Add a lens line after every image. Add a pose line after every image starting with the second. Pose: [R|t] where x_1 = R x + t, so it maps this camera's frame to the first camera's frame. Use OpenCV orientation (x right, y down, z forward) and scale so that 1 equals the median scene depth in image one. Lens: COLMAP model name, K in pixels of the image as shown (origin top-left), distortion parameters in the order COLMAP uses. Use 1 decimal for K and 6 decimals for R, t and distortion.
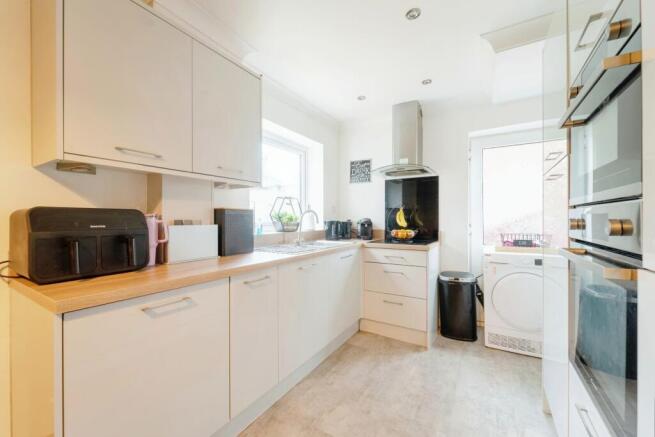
lens RADIAL K [[269.2, 0, 326.0], [0, 269.2, 217.6], [0, 0, 1]] dist [0.005004, 0.000381]
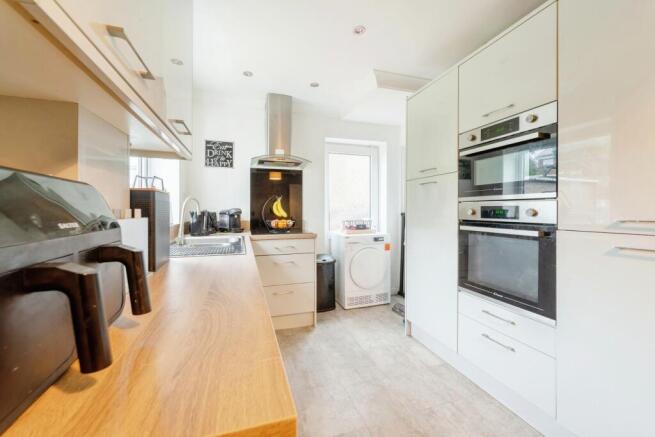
lens RADIAL K [[269.2, 0, 334.0], [0, 269.2, 209.4], [0, 0, 1]] dist [0.005004, 0.000381]
pose [[0.636128, 0.002579, 0.771579, -0.392882], [-0.005628, 0.999983, 0.001297, 0.003327], [-0.771563, -0.005167, 0.636132, 0.216929]]
